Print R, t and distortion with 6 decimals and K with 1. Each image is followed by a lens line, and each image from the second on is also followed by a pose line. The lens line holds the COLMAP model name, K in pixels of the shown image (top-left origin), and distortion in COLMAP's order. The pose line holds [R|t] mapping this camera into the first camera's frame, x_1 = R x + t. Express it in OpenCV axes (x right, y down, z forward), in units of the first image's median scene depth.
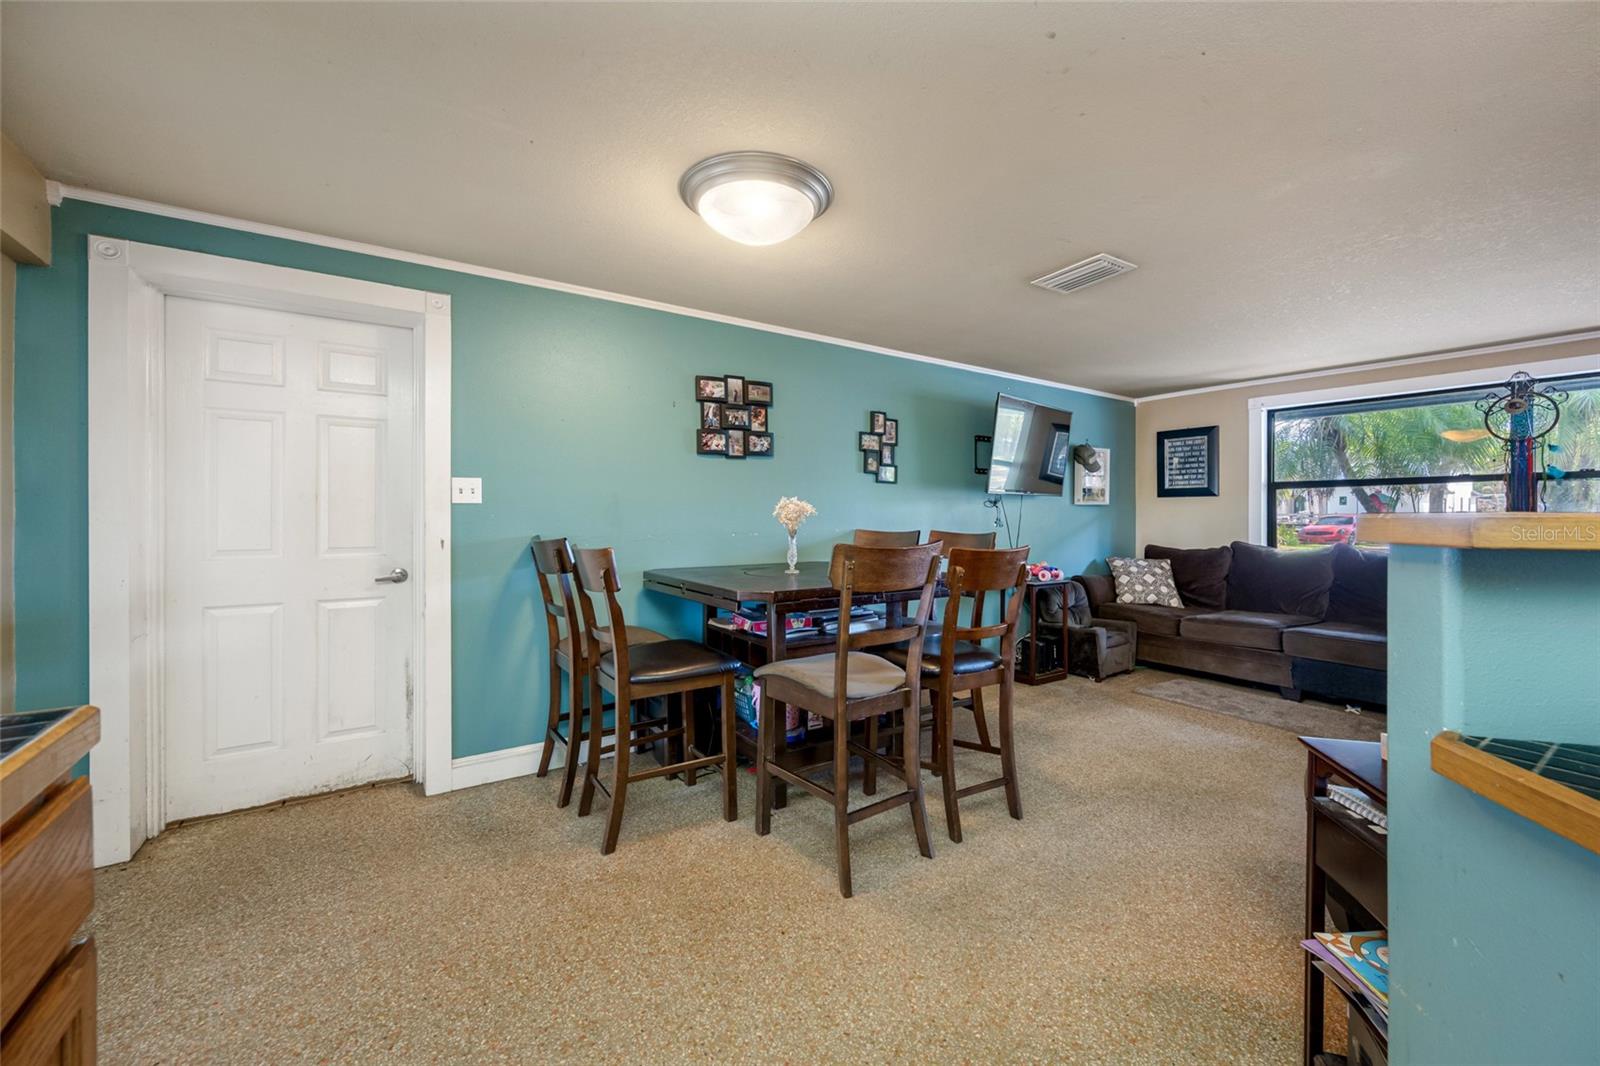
lens RADIAL K [[627.4, 0, 801.4], [0, 627.4, 517.0], [0, 0, 1]] dist [-0.001105, -0.000092]
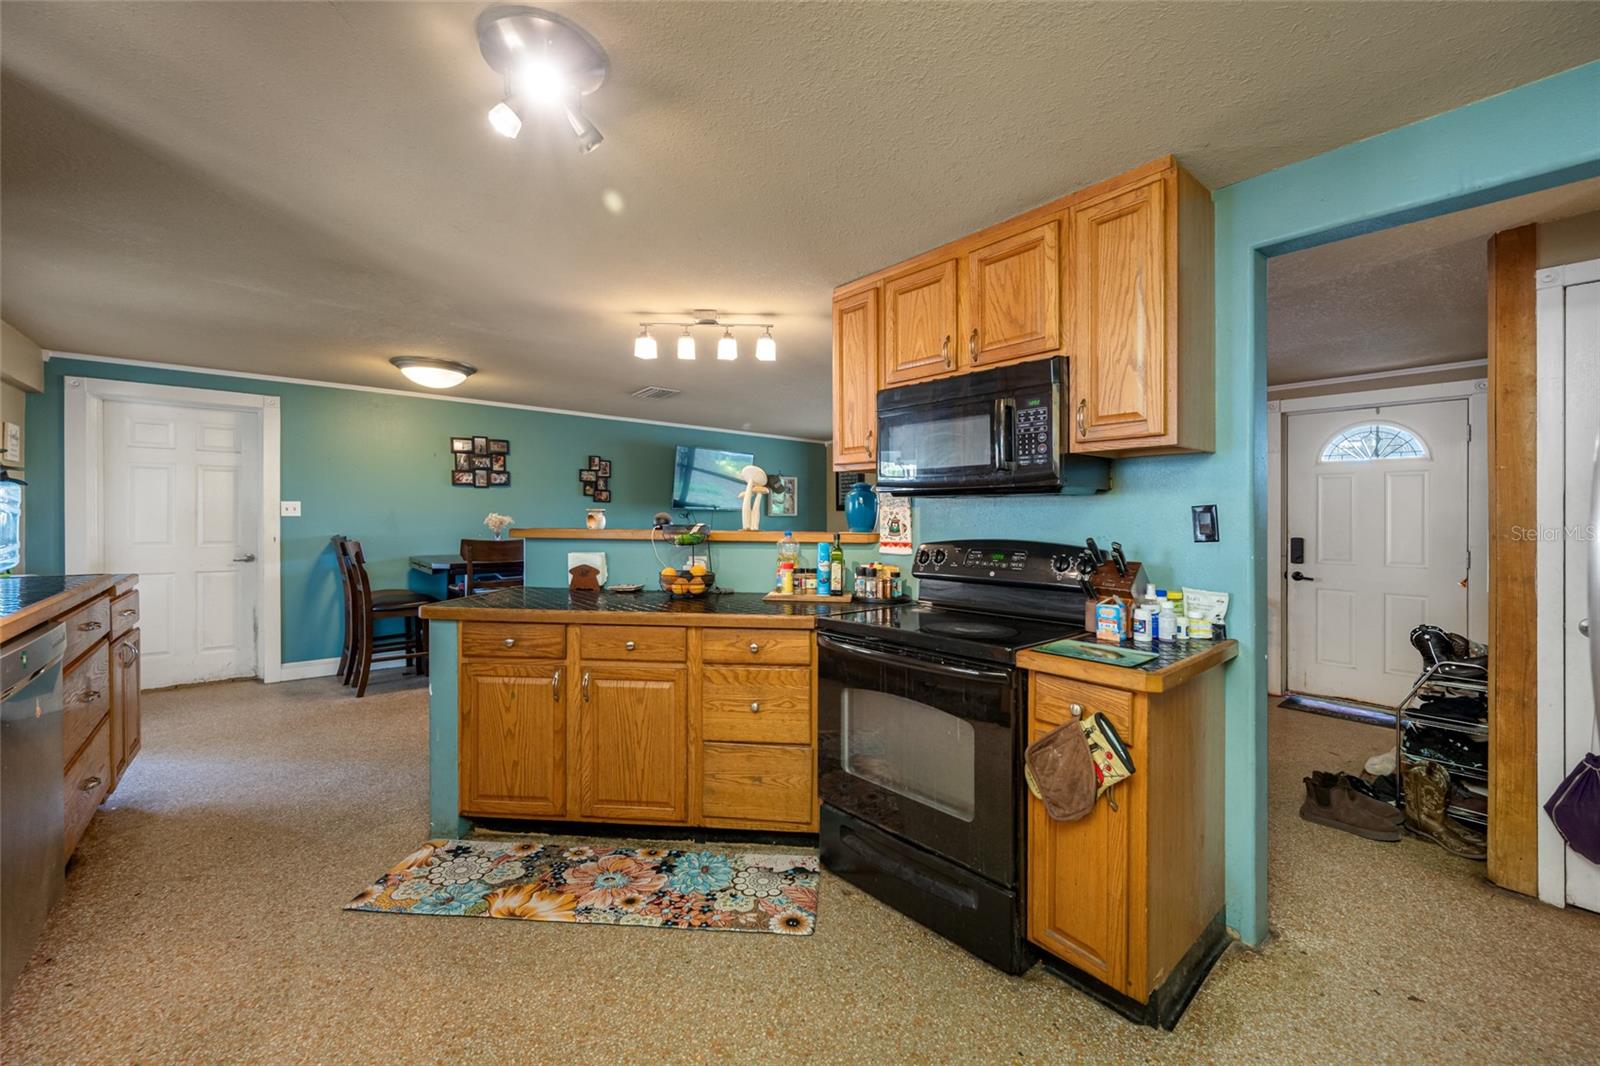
lens RADIAL K [[640.3, 0, 803.5], [0, 640.3, 525.9], [0, 0, 1]] dist [0.000227, 0.000363]
pose [[0.994779, 0.005381, 0.101913, 0.557136], [-0.006363, 0.999936, 0.009318, -0.016601], [-0.101857, -0.009918, 0.994750, -0.724130]]
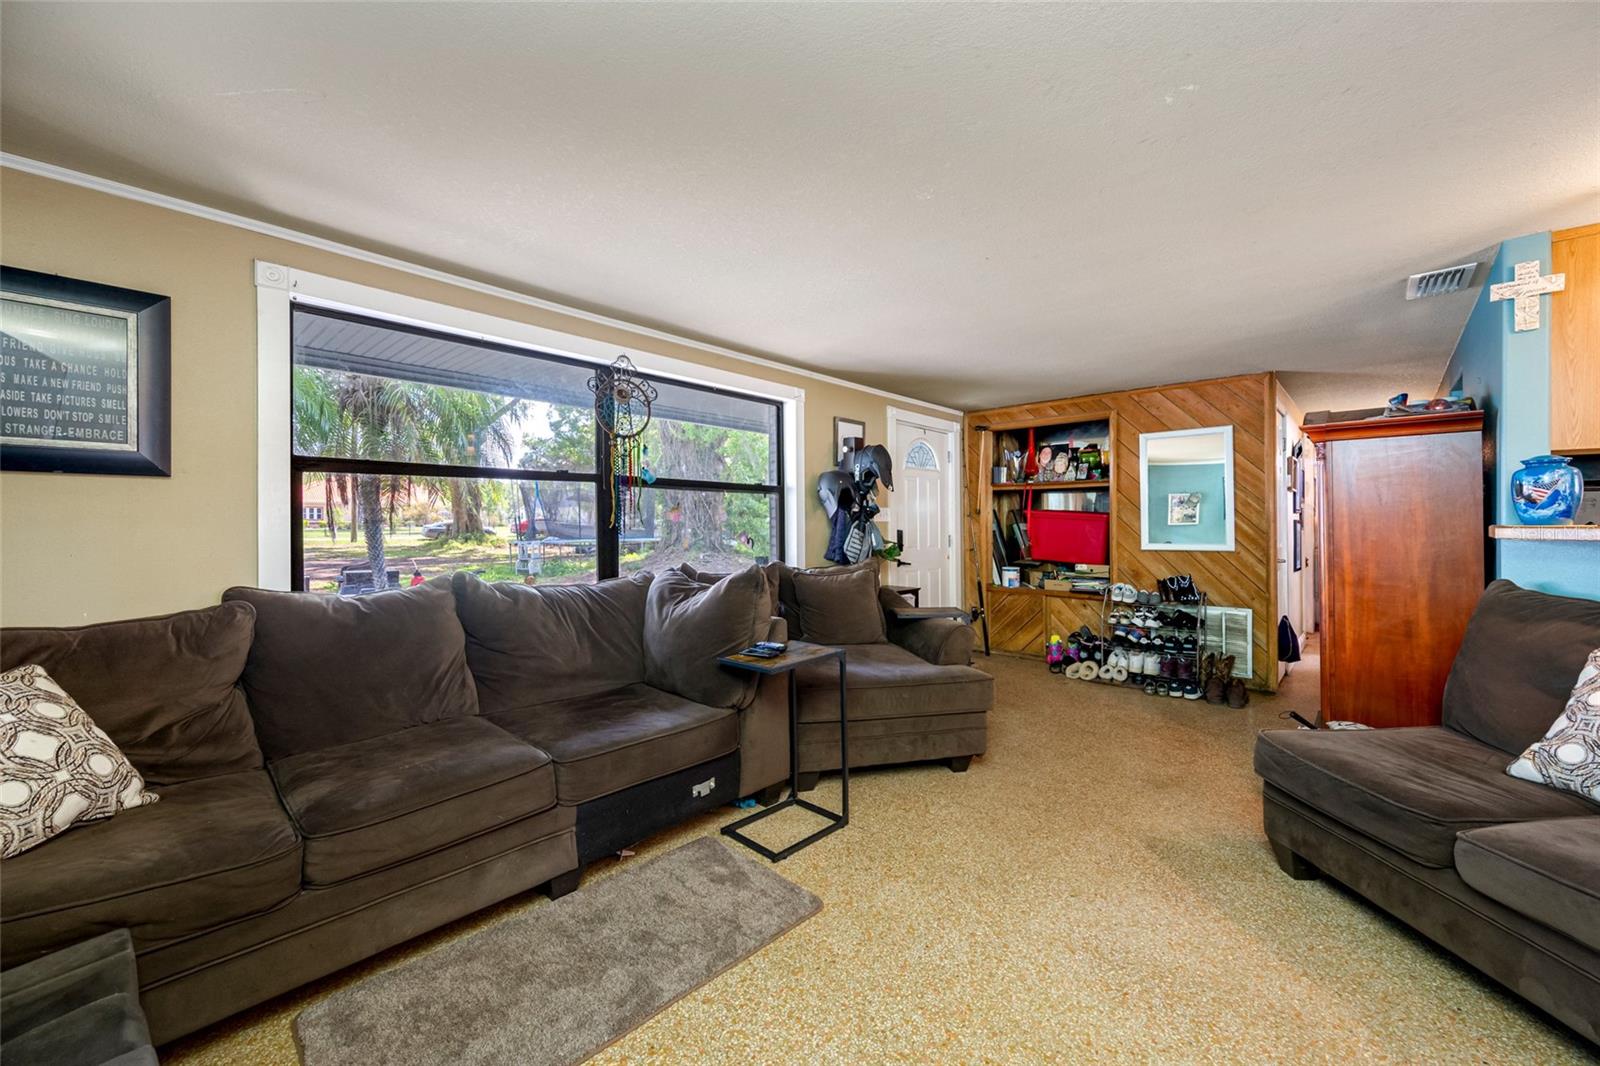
lens RADIAL K [[638.2, 0, 808.6], [0, 638.2, 516.5], [0, 0, 1]] dist [-0.001352, 0.000074]
pose [[-0.241195, 0.010161, 0.970424, 0.273204], [0.004427, 0.999946, -0.009369, -0.004709], [-0.970467, 0.002036, -0.241227, 1.077787]]
